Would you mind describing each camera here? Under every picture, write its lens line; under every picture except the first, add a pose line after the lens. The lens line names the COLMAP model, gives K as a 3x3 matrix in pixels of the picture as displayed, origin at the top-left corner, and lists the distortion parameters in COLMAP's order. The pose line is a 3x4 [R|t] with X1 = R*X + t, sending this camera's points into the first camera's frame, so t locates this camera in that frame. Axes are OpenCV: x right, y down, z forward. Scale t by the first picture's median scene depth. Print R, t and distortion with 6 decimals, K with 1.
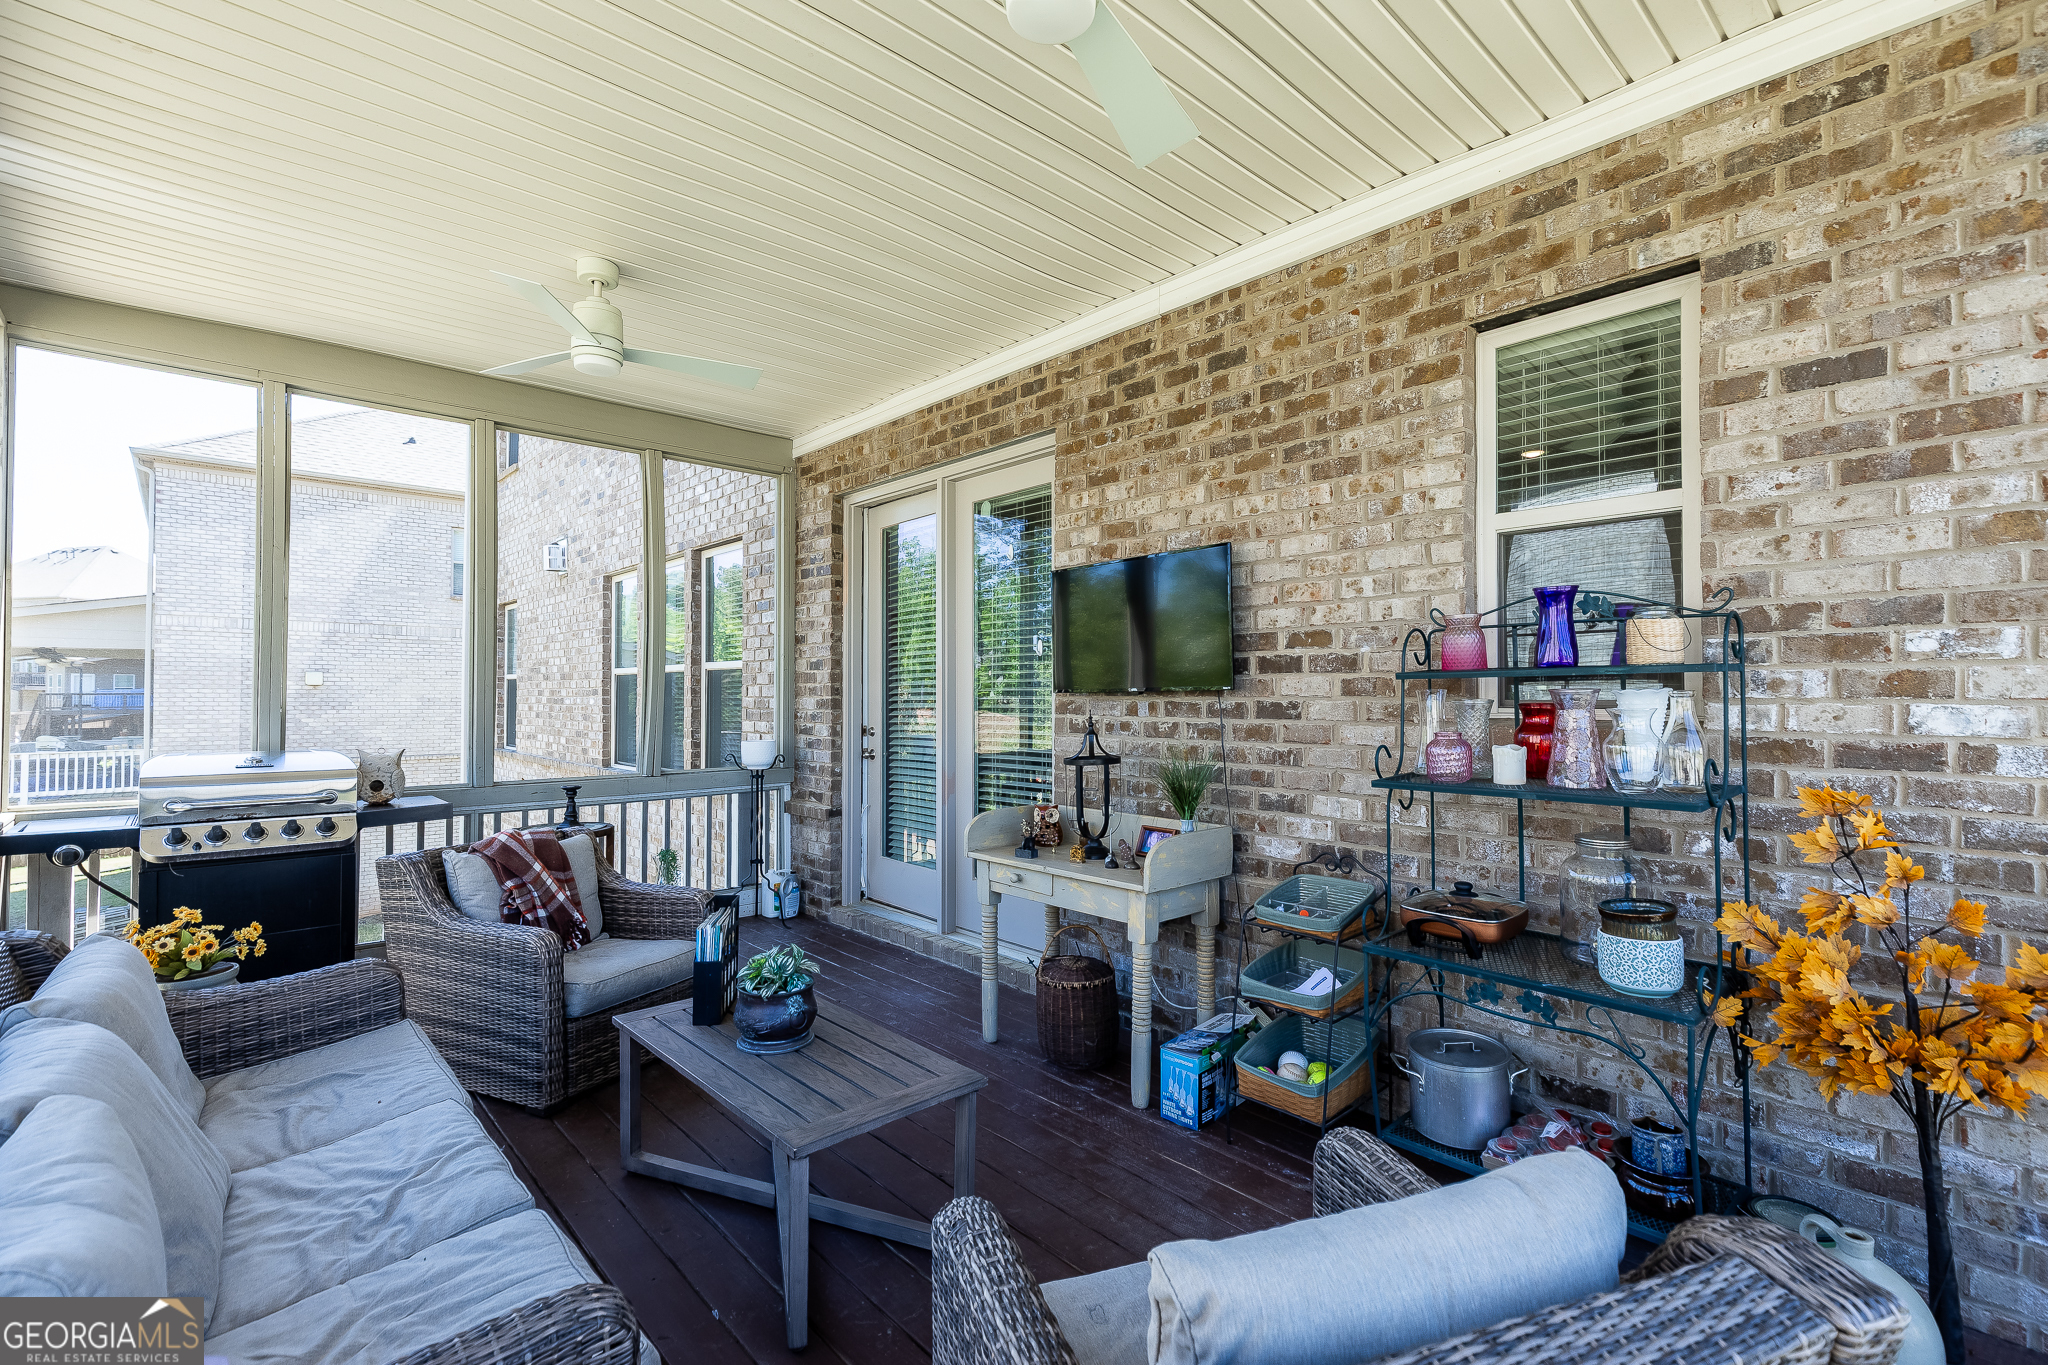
lens RADIAL K [[912.6, 0, 1038.3], [0, 912.6, 684.3], [0, 0, 1]] dist [0.002186, -0.000369]
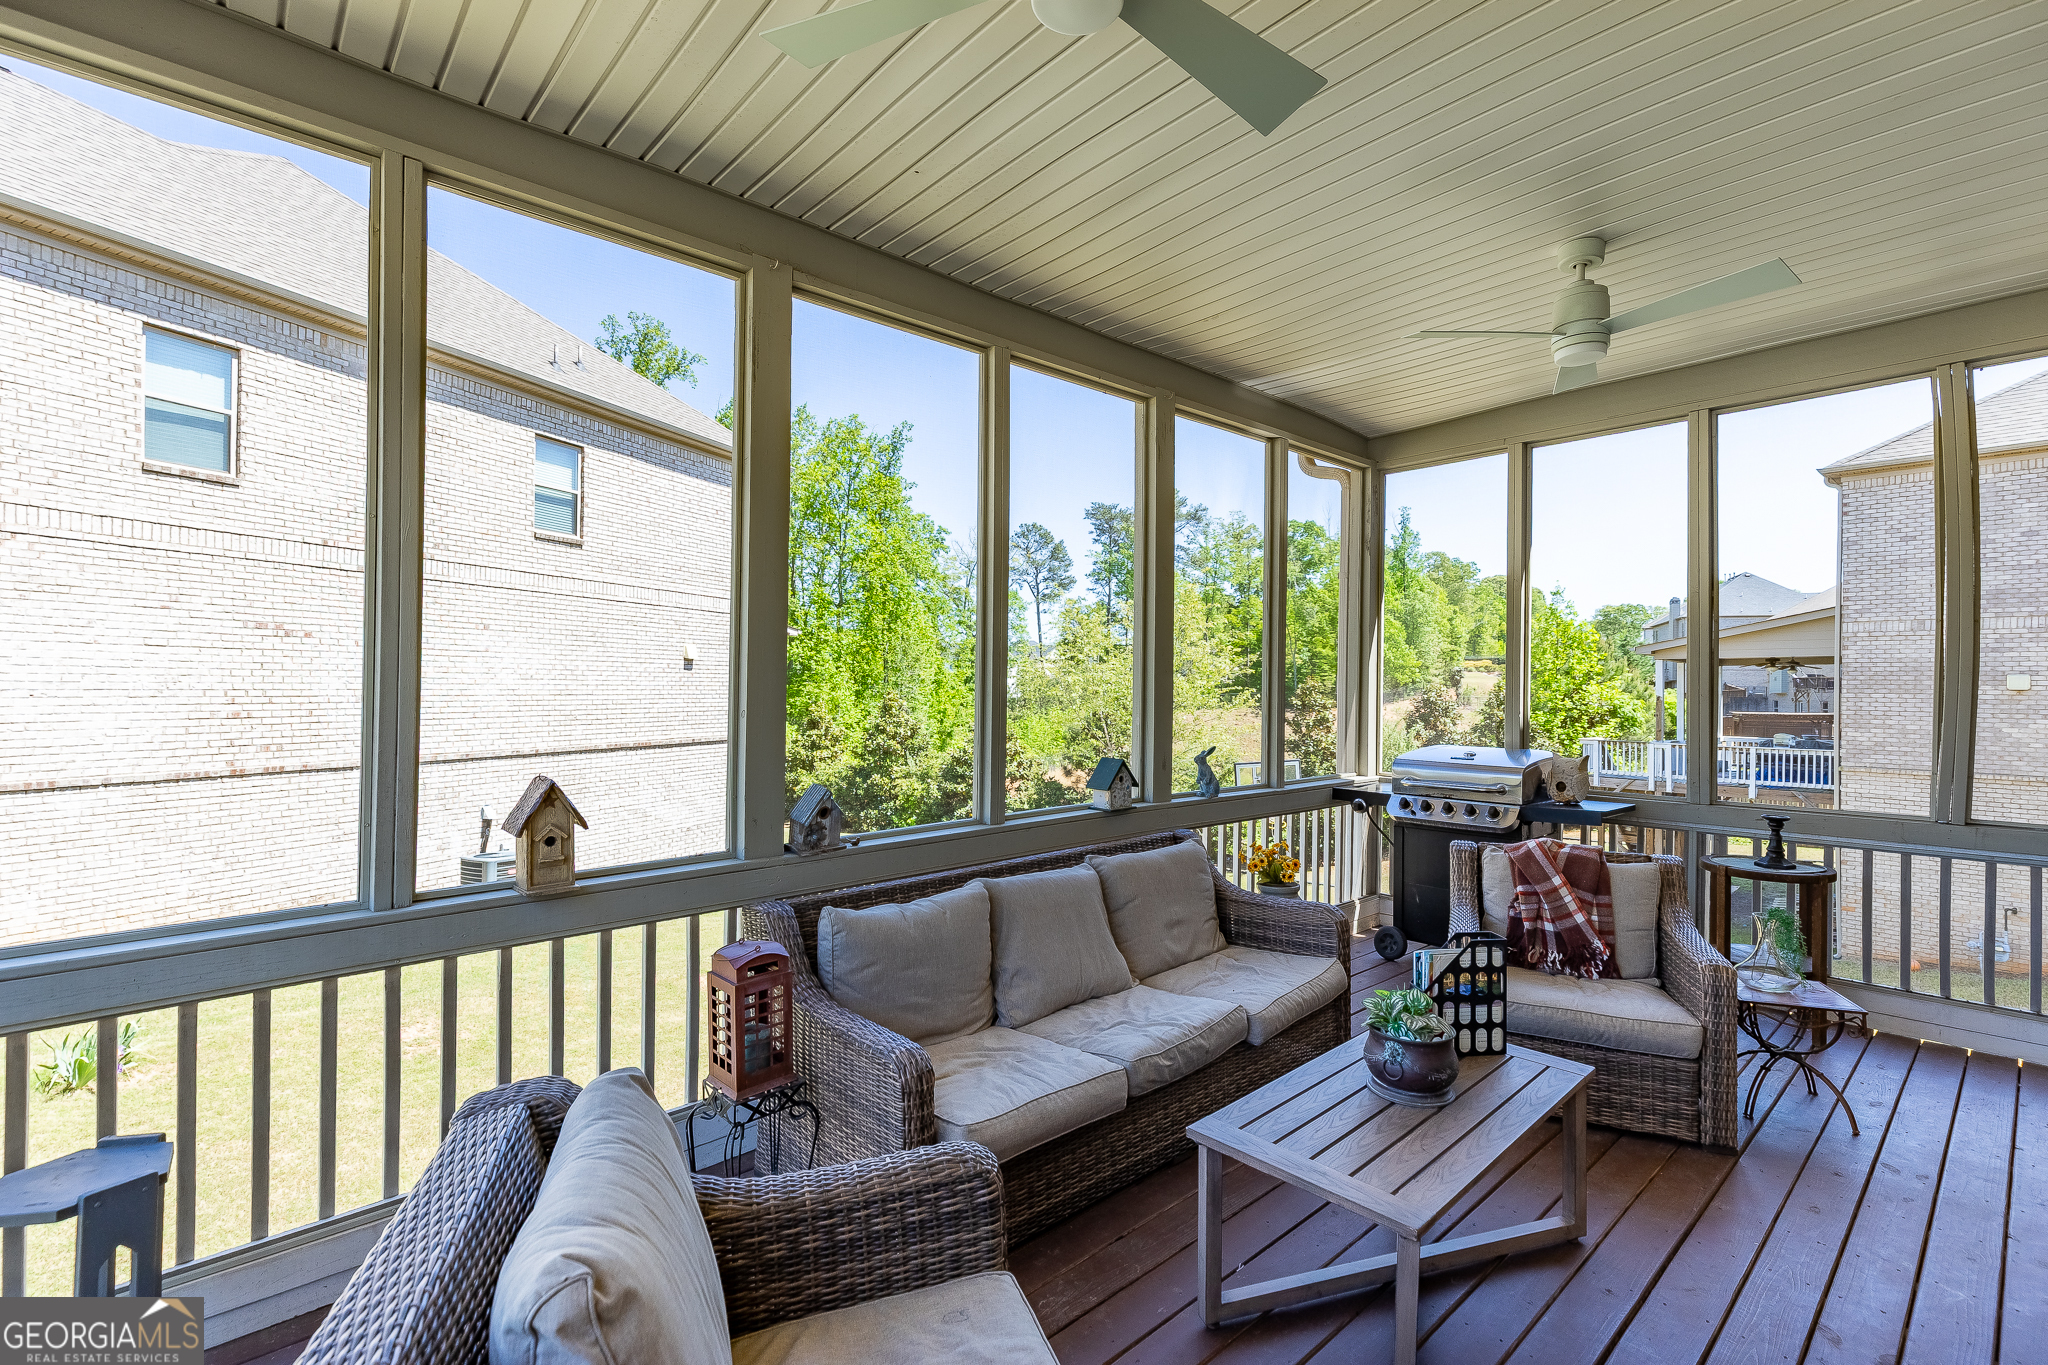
lens RADIAL K [[912.6, 0, 1038.3], [0, 912.6, 684.3], [0, 0, 1]] dist [0.002186, -0.000369]
pose [[-0.003928, -0.004538, -0.999982, 0.372424], [0.000908, 0.999989, -0.004541, -0.007235], [0.999992, -0.000926, -0.003923, 0.371413]]
